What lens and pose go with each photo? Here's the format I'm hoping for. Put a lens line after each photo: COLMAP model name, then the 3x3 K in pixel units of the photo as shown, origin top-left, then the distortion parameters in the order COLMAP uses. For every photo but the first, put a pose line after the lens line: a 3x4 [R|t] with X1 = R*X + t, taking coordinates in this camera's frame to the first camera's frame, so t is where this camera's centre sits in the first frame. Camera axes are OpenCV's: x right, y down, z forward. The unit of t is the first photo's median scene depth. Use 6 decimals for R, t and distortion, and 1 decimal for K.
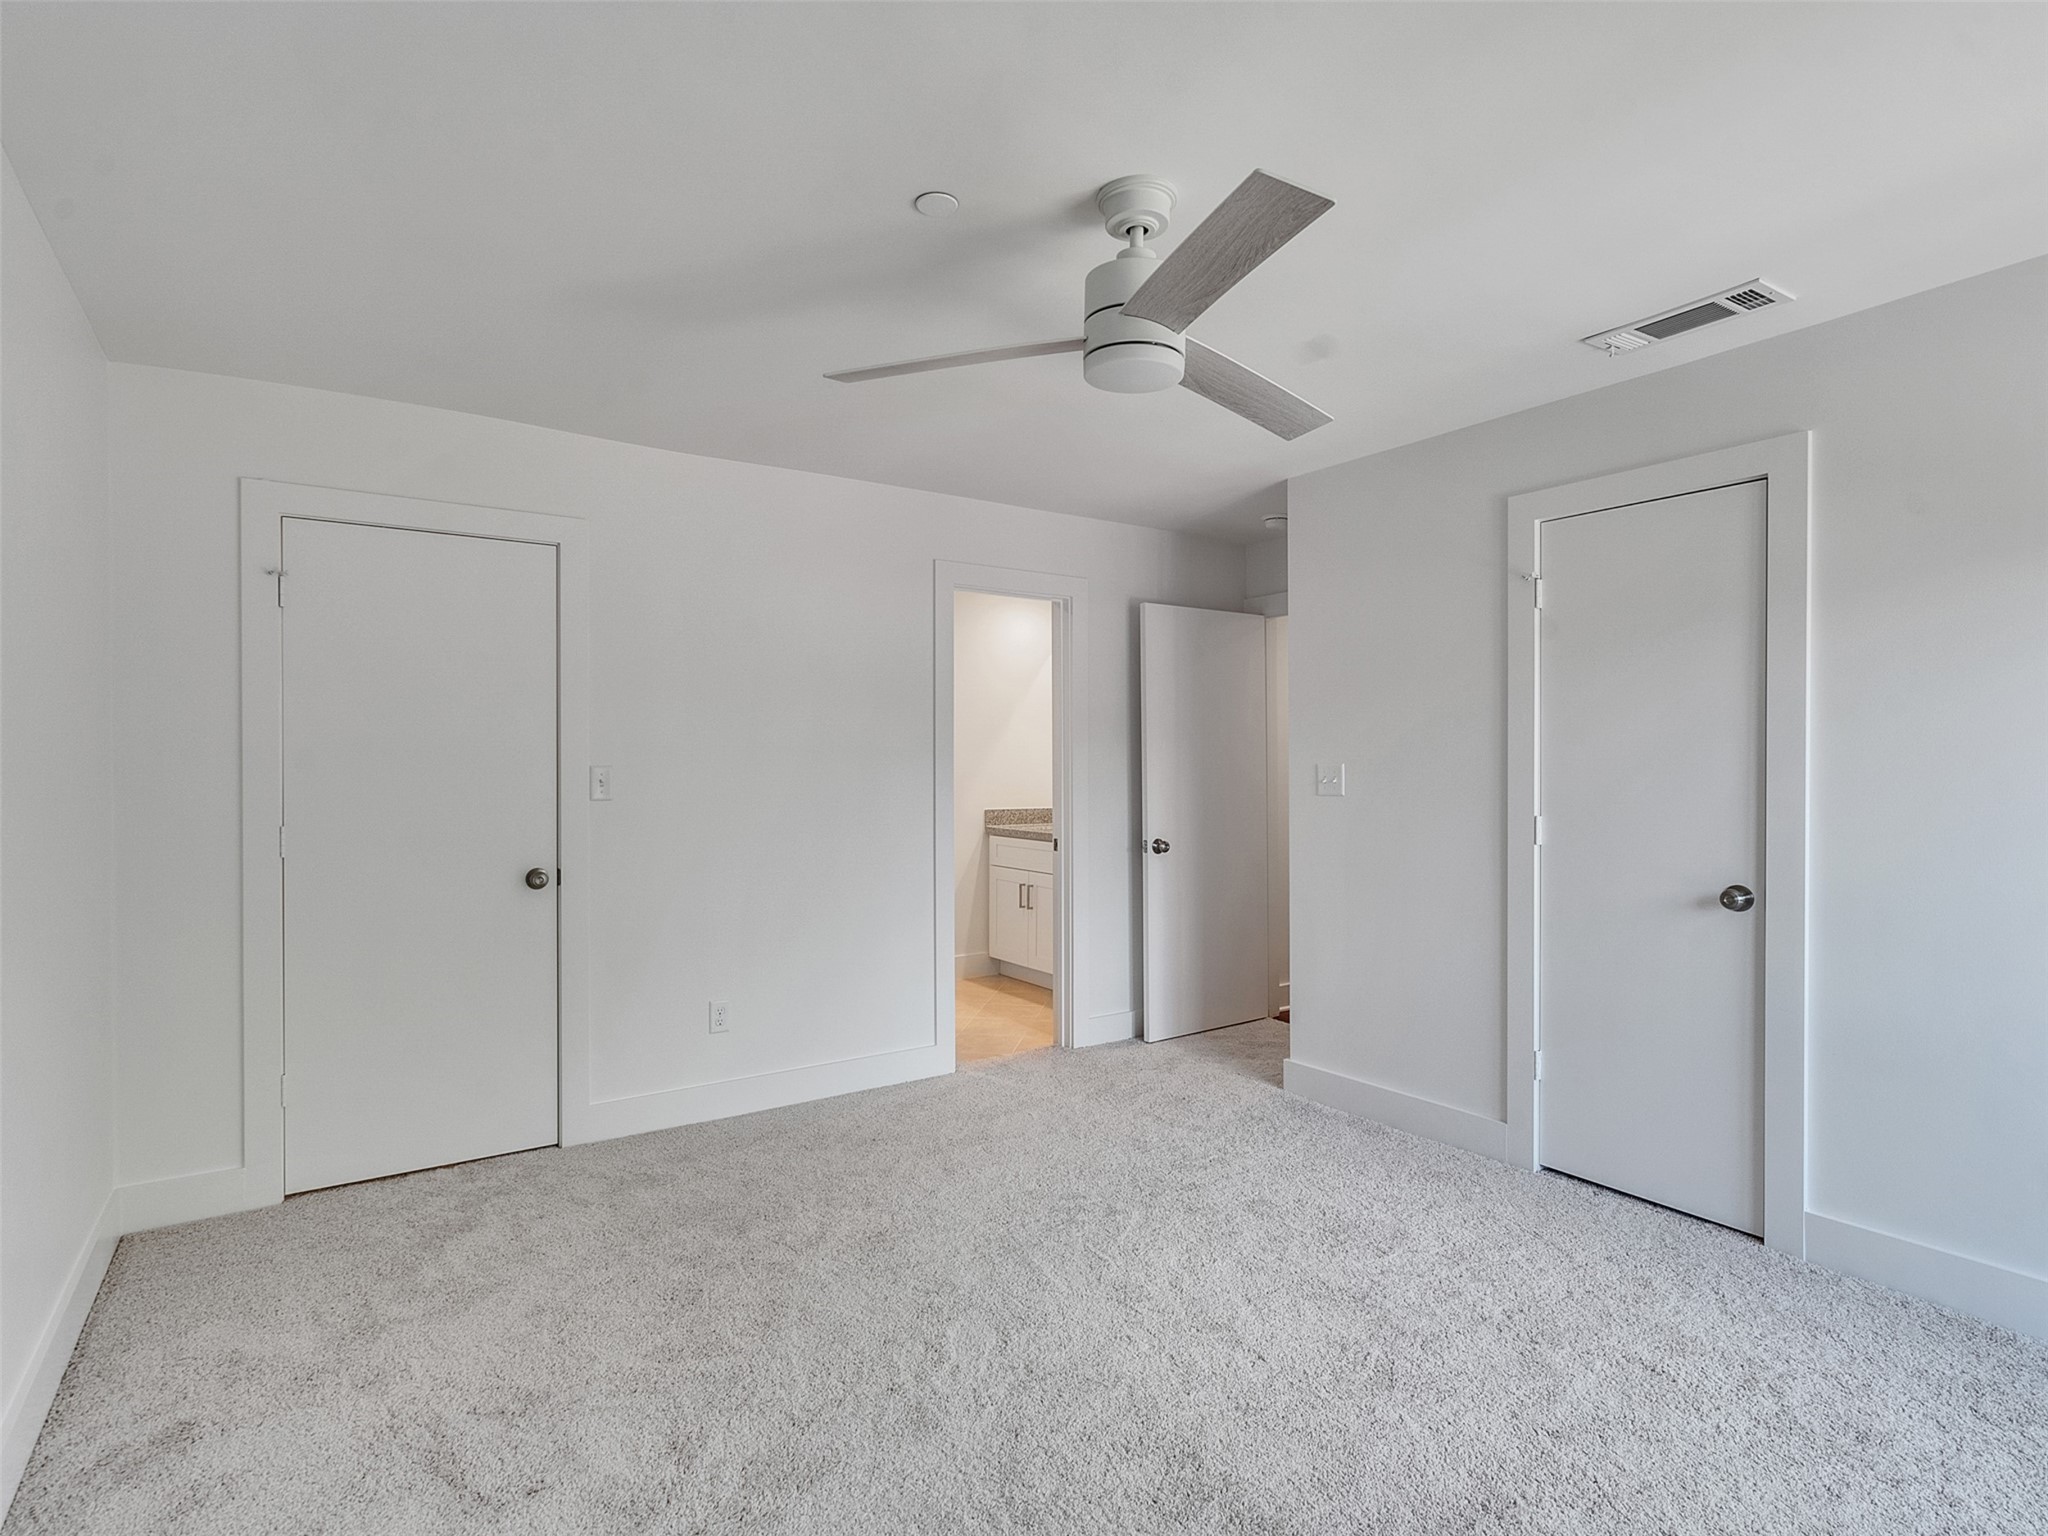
lens RADIAL K [[1054.6, 0, 1007.3], [0, 1054.6, 768.2], [0, 0, 1]] dist [-0.002021, 0.001543]
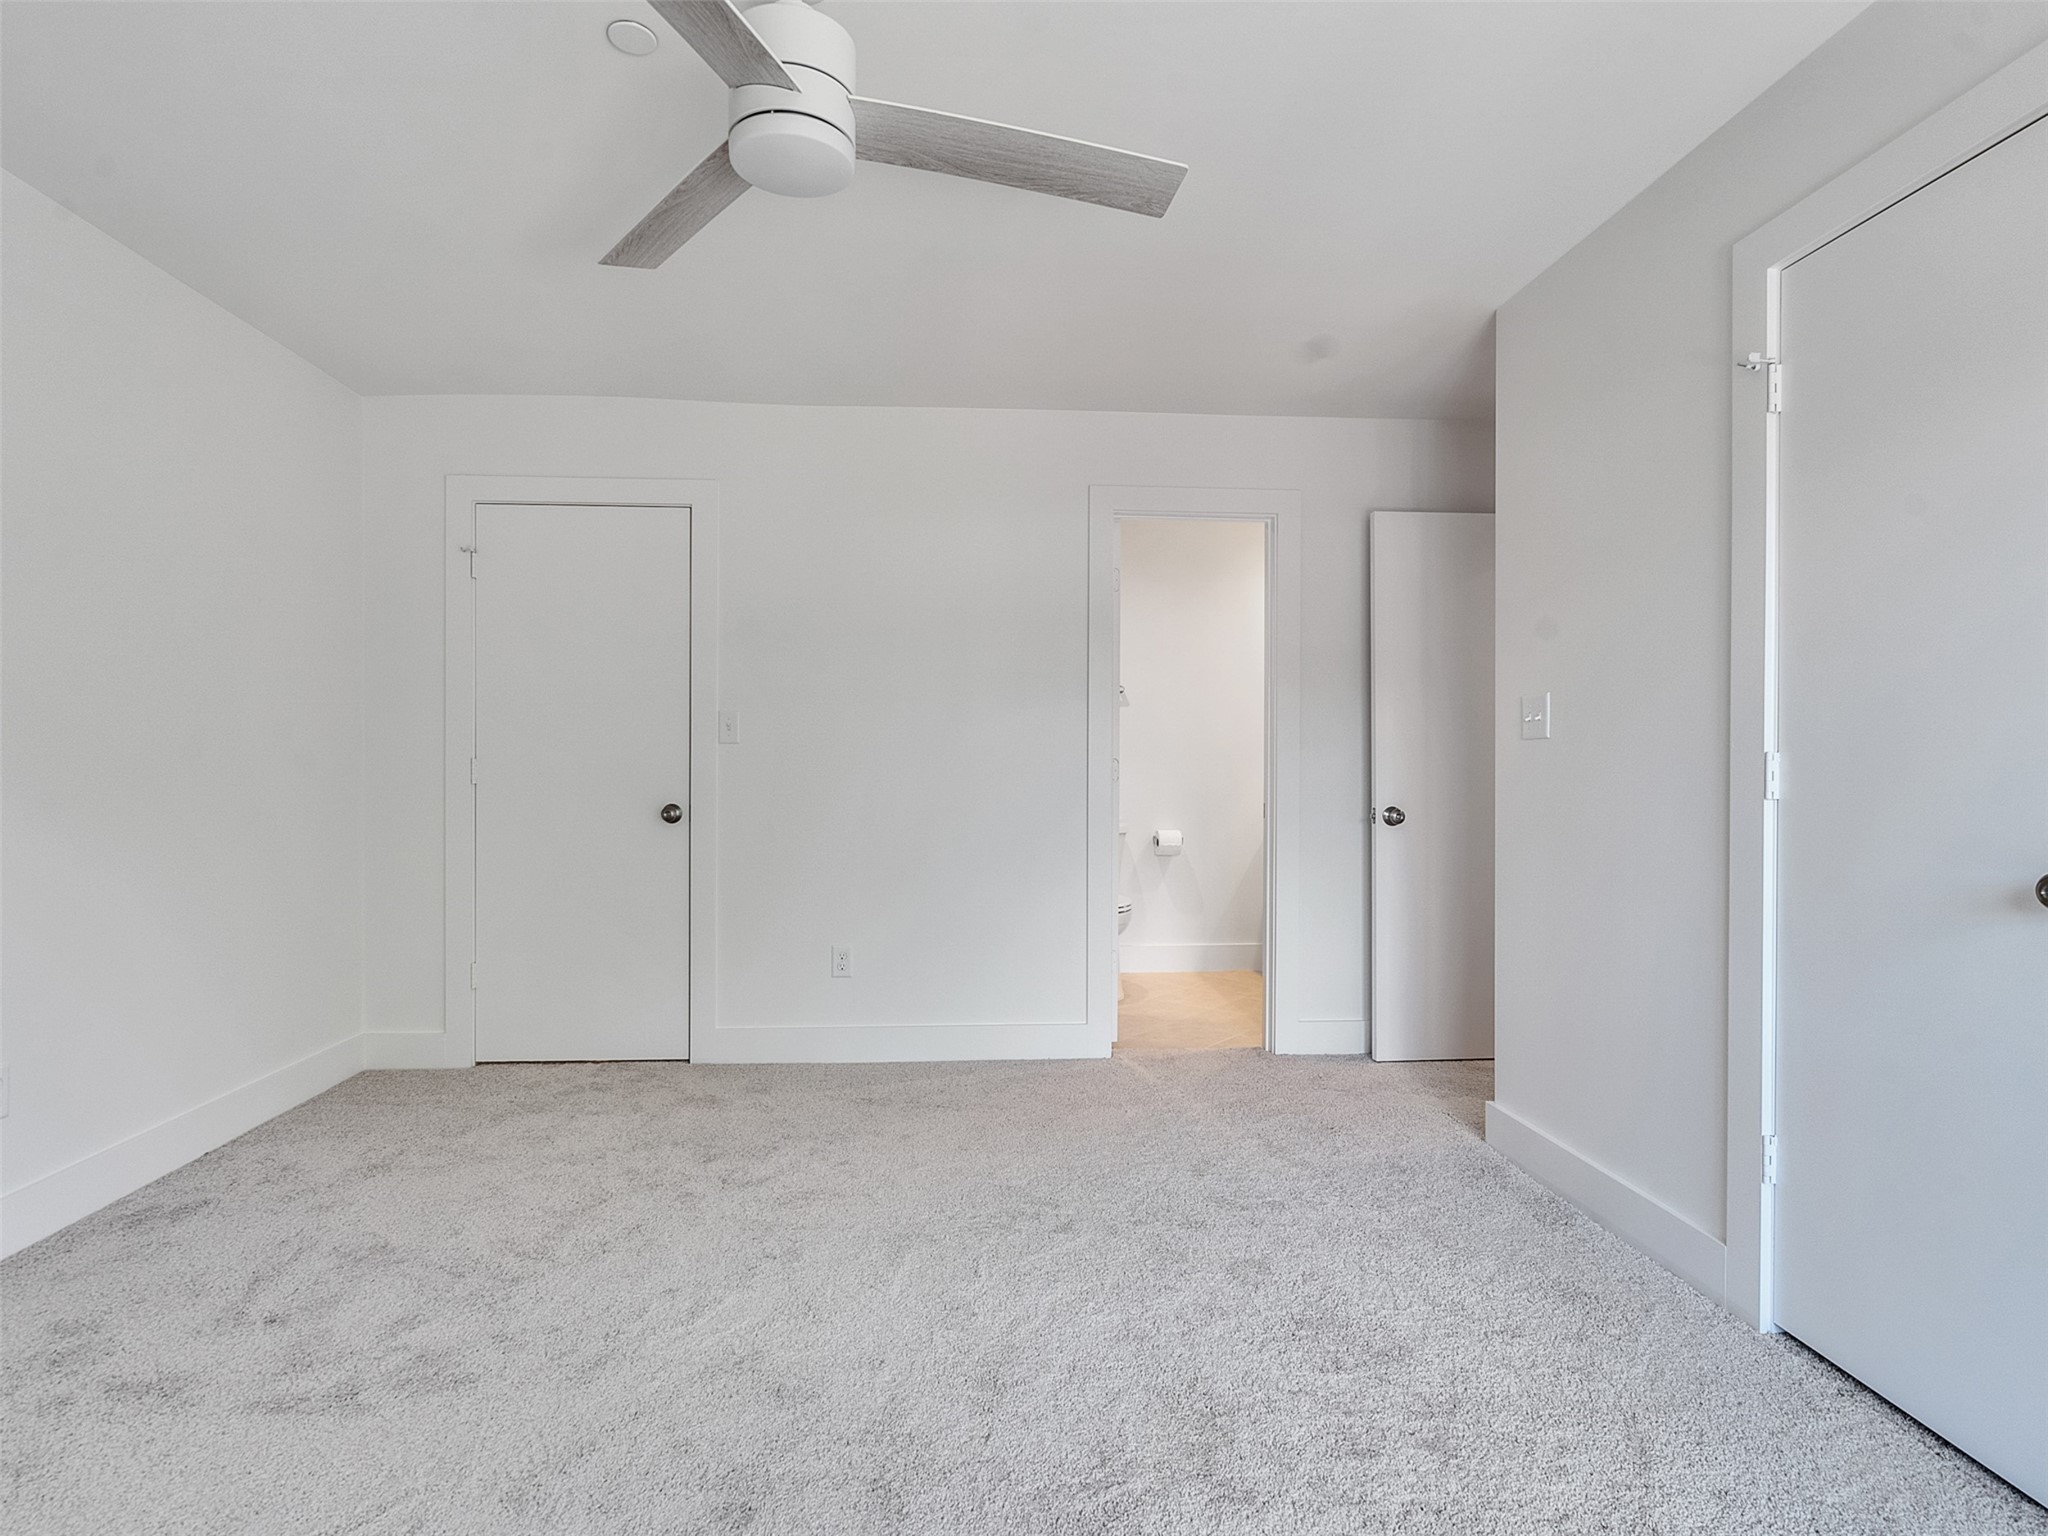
lens RADIAL K [[1054.6, 0, 1007.3], [0, 1054.6, 768.2], [0, 0, 1]] dist [-0.002021, 0.001543]
pose [[0.861503, 0.006773, -0.507708, 0.364075], [-0.007323, 0.999973, 0.000912, 0.048246], [0.507700, 0.002932, 0.861529, 0.208511]]
